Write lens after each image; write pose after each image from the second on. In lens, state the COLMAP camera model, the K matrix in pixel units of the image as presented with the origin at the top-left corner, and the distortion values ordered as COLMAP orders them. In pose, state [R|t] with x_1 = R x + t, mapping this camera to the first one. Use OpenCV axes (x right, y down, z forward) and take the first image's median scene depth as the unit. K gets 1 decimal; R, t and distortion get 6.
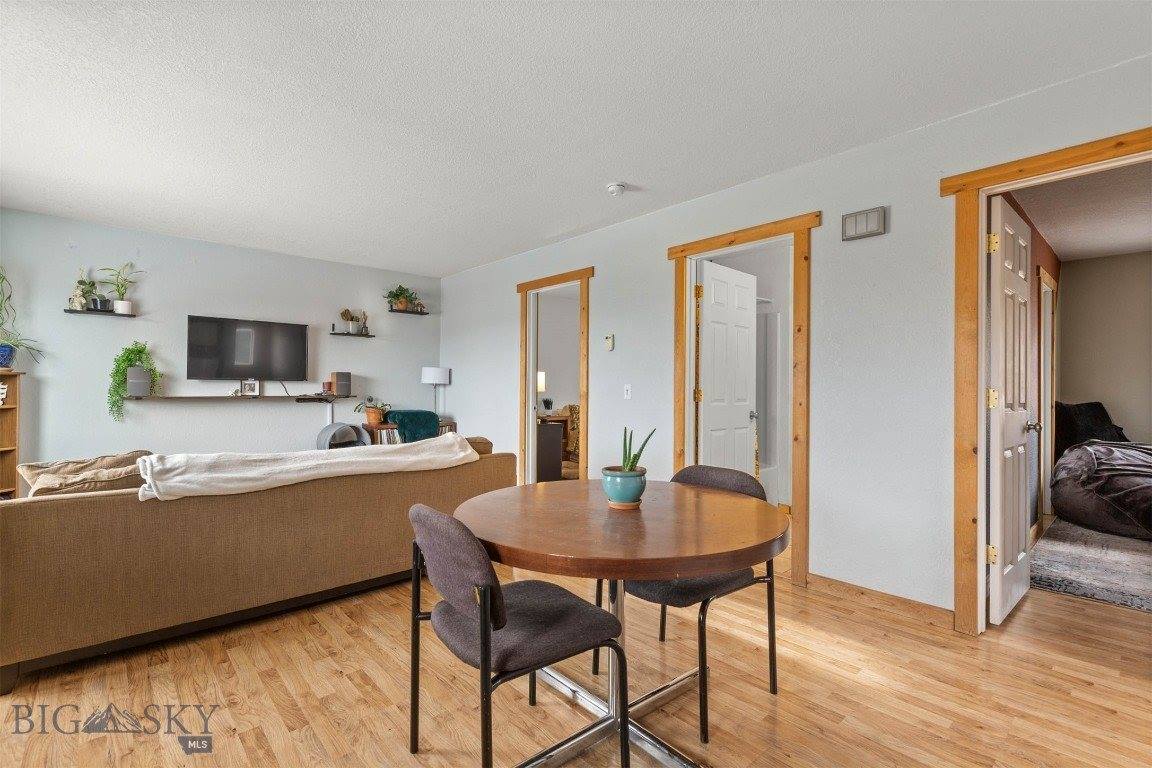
lens RADIAL K [[527.9, 0, 576.6], [0, 527.9, 385.3], [0, 0, 1]] dist [0.009674, -0.001243]
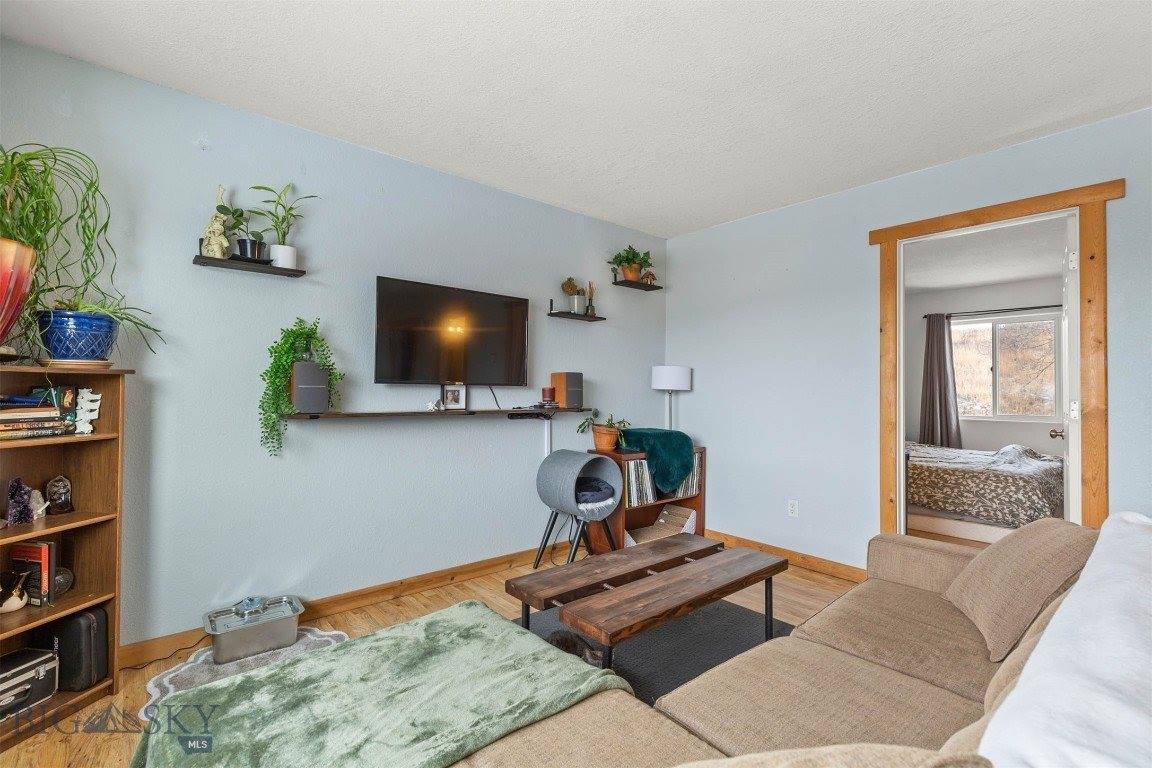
lens RADIAL K [[527.9, 0, 575.0], [0, 527.9, 385.2], [0, 0, 1]] dist [0.009674, -0.001243]
pose [[0.999917, -0.000641, -0.012883, -0.487105], [0.000500, 0.999940, -0.010951, -0.002523], [0.012889, 0.010944, 0.999857, 0.396688]]
